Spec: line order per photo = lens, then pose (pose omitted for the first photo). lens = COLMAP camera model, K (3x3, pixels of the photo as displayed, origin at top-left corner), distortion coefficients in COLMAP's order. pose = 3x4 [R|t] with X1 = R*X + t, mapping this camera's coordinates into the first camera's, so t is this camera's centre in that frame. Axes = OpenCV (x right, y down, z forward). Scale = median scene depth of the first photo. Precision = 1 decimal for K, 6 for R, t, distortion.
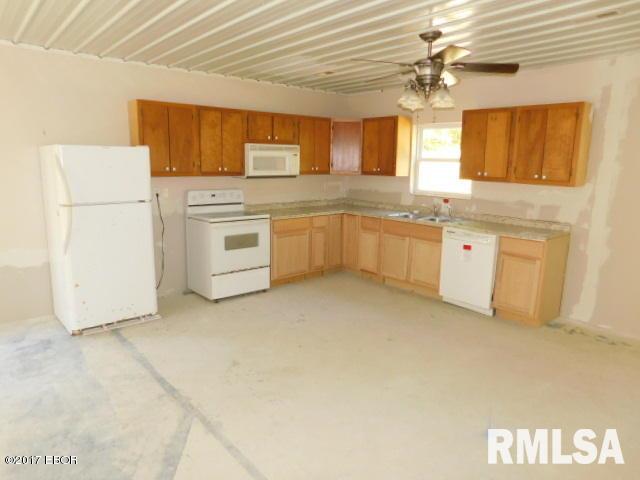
lens RADIAL K [[430.4, 0, 320.0], [0, 430.4, 240.0], [0, 0, 1]] dist [-0.005537, 0.000670]
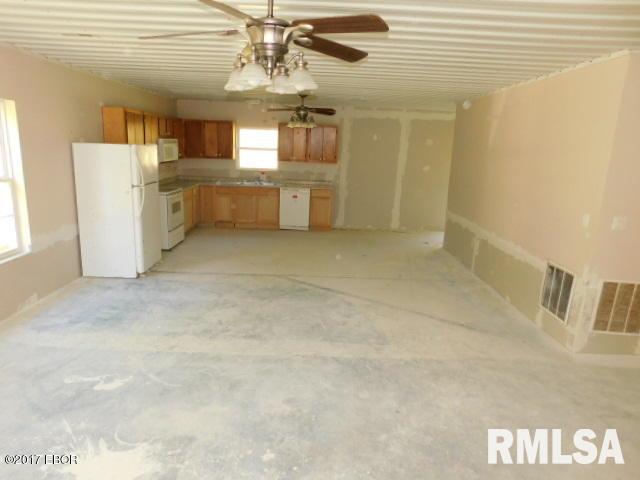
lens RADIAL K [[430.4, 0, 320.0], [0, 430.4, 240.0], [0, 0, 1]] dist [-0.005537, 0.000670]
pose [[0.648765, -0.160799, 0.743806, -0.971357], [0.113318, 0.986937, 0.114521, 0.000517], [-0.752505, 0.009989, 0.658511, -0.322905]]
